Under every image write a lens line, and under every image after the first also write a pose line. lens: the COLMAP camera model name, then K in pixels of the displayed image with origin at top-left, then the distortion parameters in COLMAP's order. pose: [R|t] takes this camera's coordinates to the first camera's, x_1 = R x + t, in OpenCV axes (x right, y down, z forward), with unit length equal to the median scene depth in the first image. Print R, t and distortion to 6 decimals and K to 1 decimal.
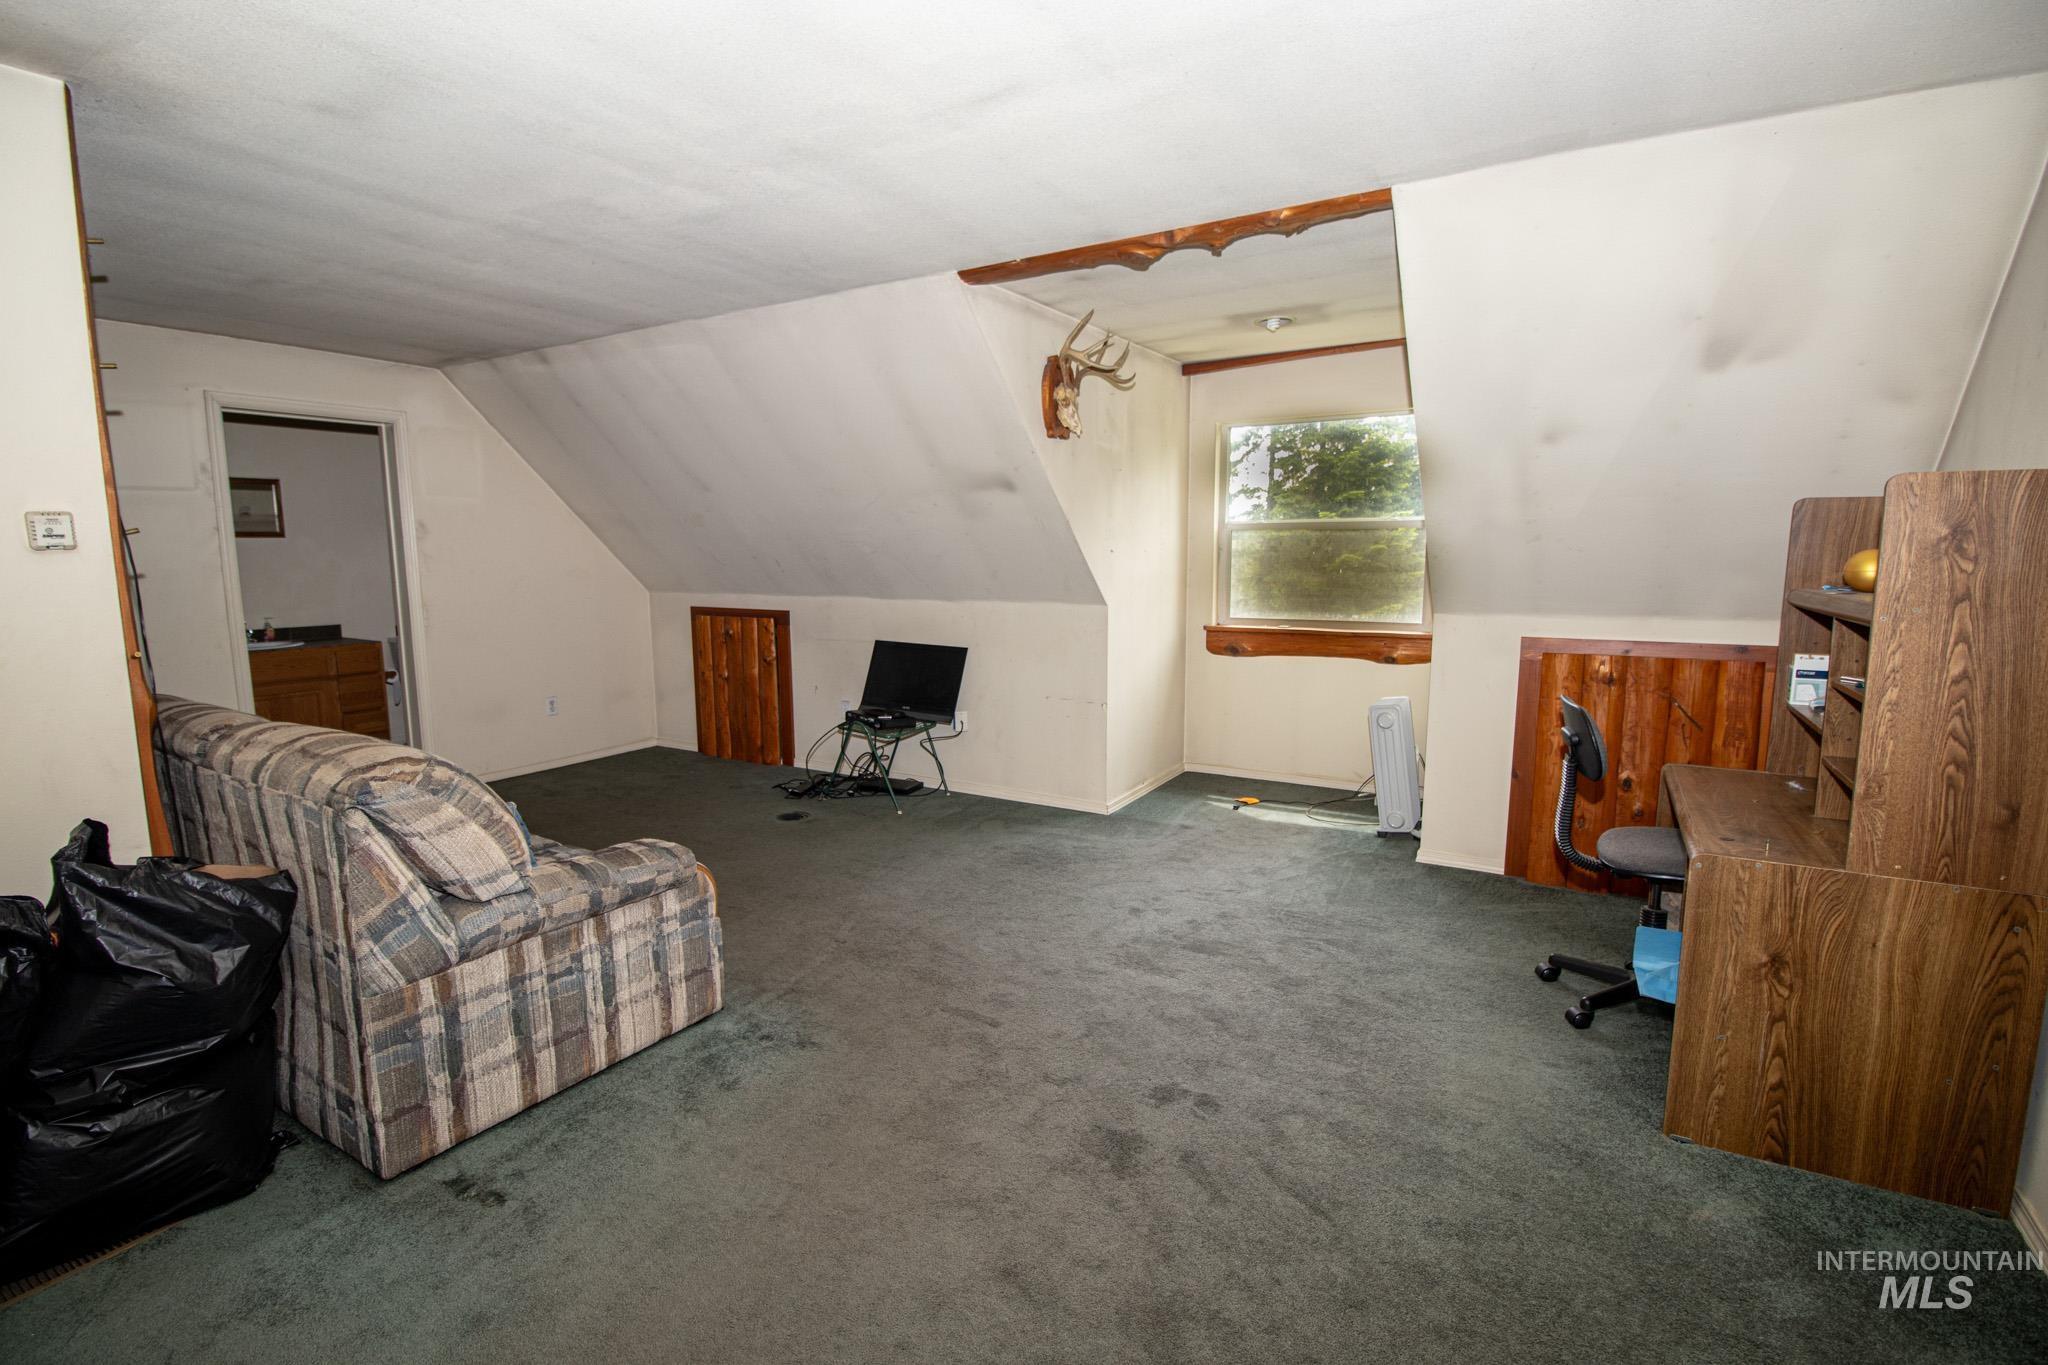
lens RADIAL K [[948.0, 0, 1012.2], [0, 948.0, 683.0], [0, 0, 1]] dist [-0.000995, -0.012337]
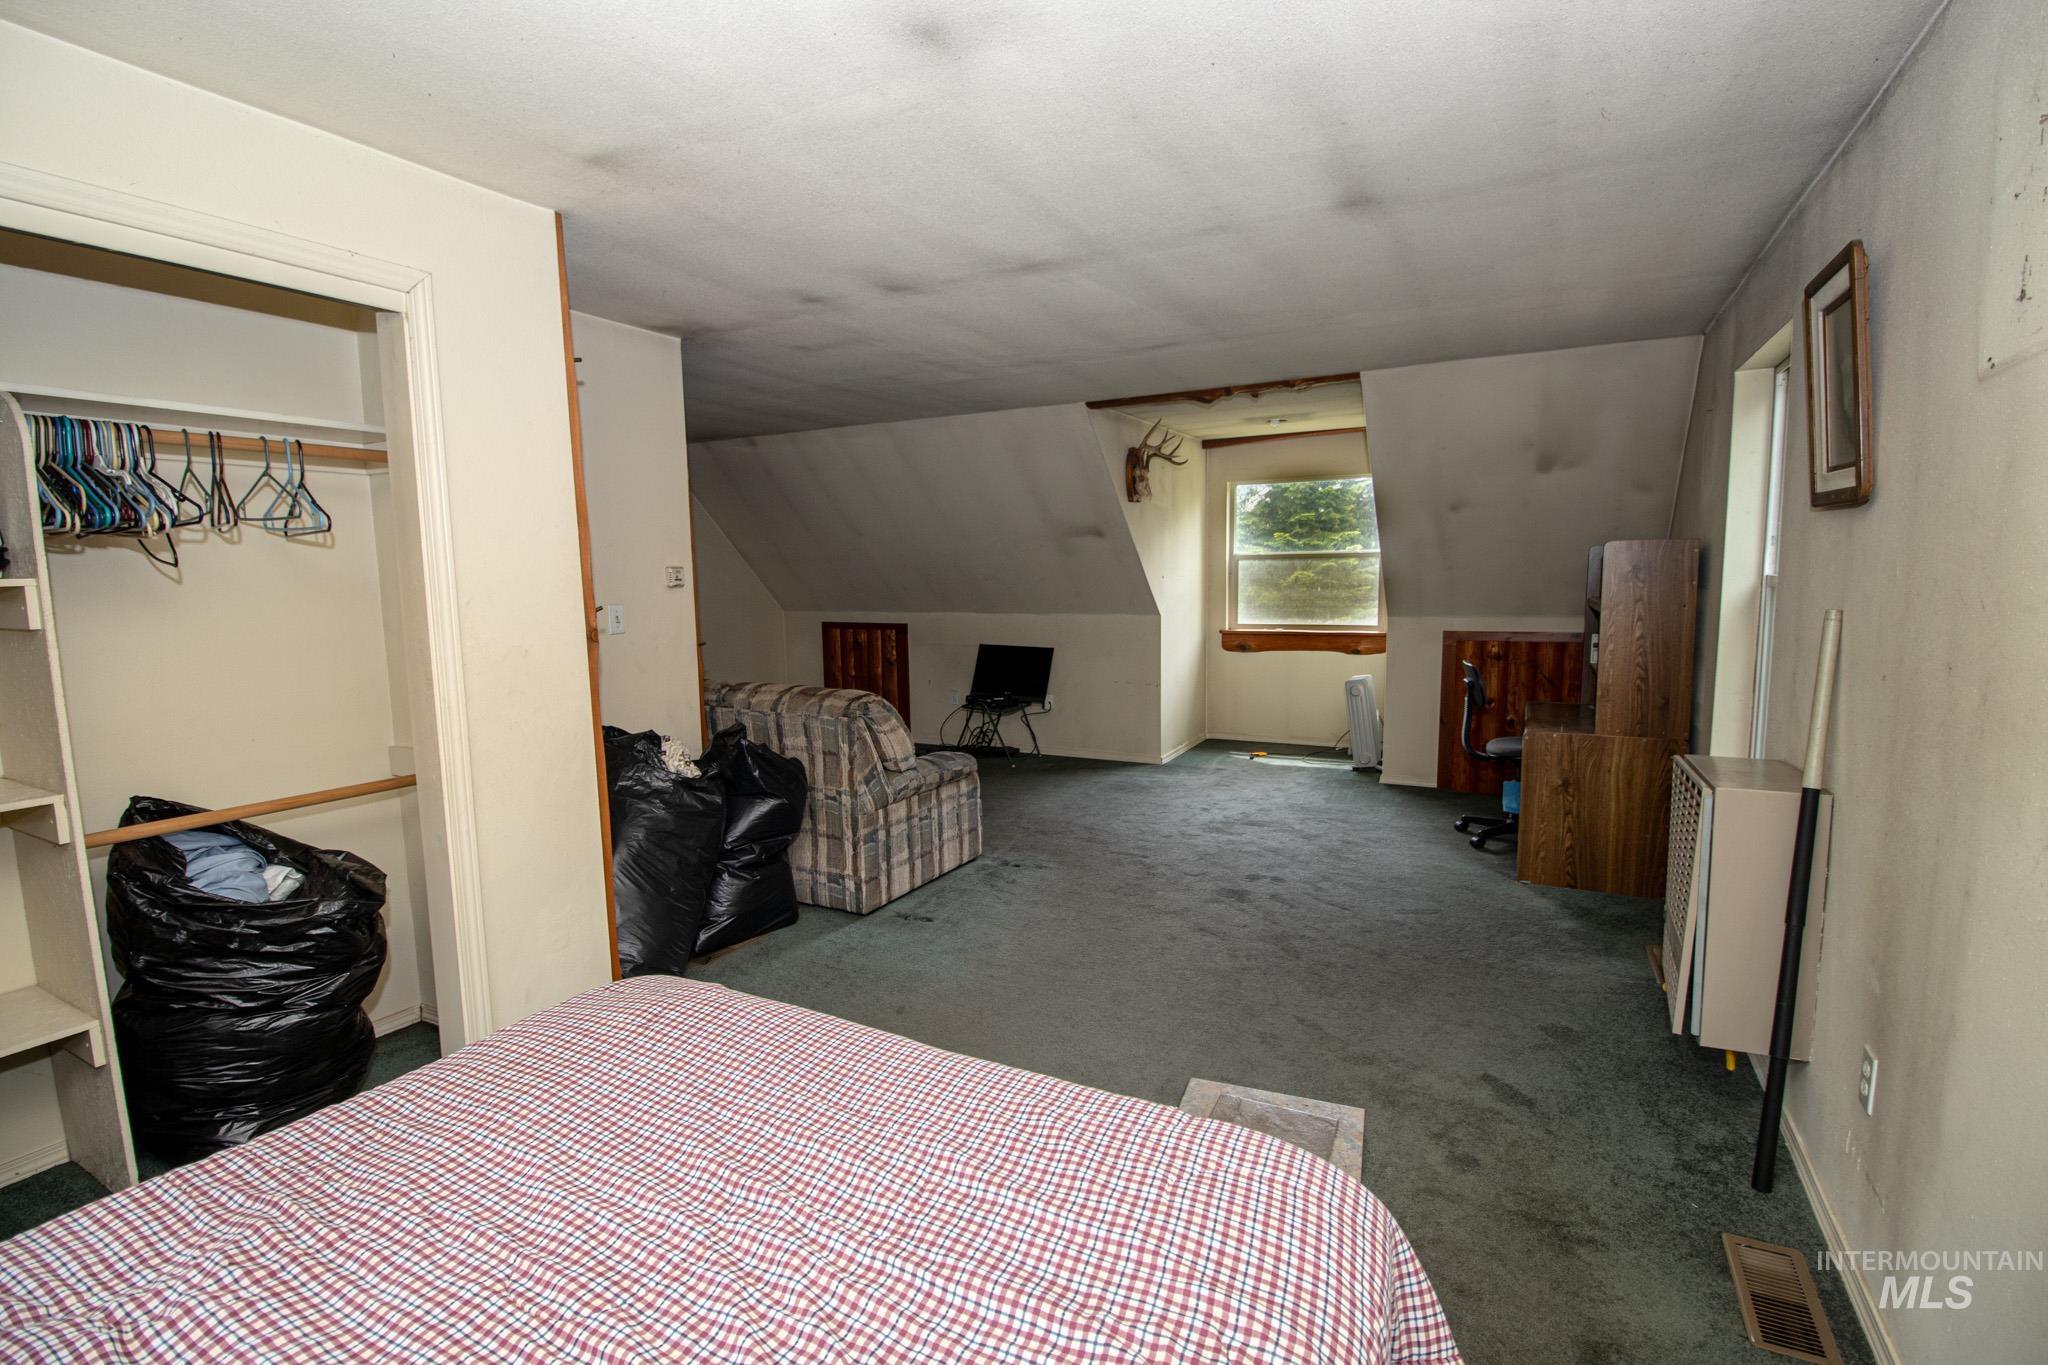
lens RADIAL K [[948.0, 0, 1015.4], [0, 948.0, 681.2], [0, 0, 1]] dist [-0.000995, -0.012337]
pose [[0.998470, -0.017215, 0.052540, -0.302135], [0.018371, 0.999598, -0.021611, 0.068008], [-0.052147, 0.022543, 0.998385, -0.630995]]
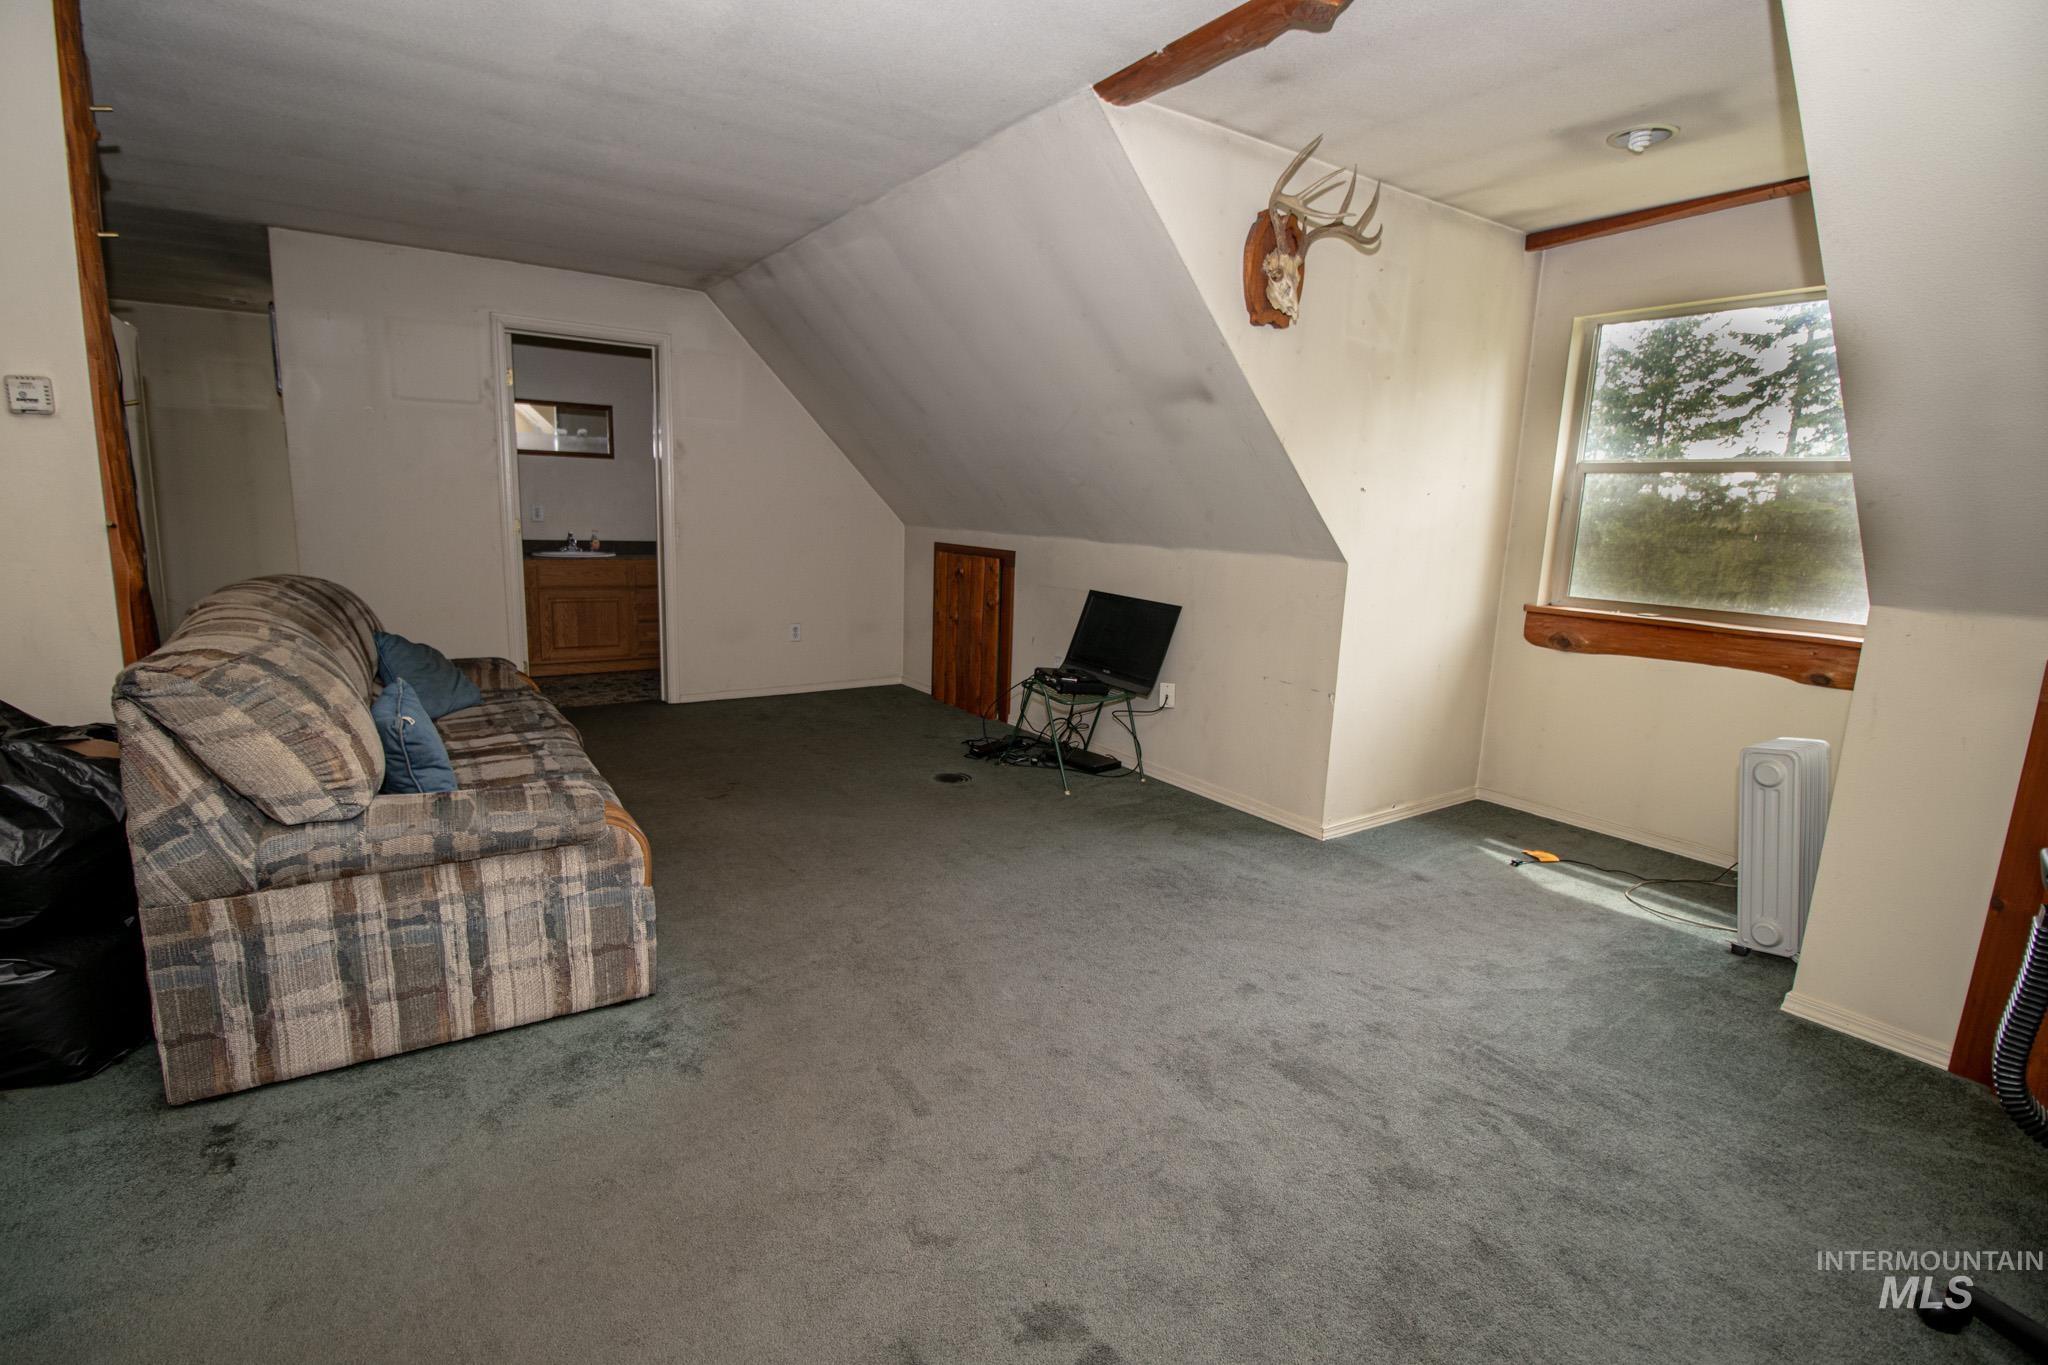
lens RADIAL K [[948.0, 0, 1010.5], [0, 948.0, 679.7], [0, 0, 1]] dist [-0.000995, -0.012337]
pose [[0.908424, 0.113438, -0.402366, 0.265283], [-0.098802, 0.993472, 0.057021, -0.011694], [0.406207, -0.012045, 0.913702, 0.336455]]
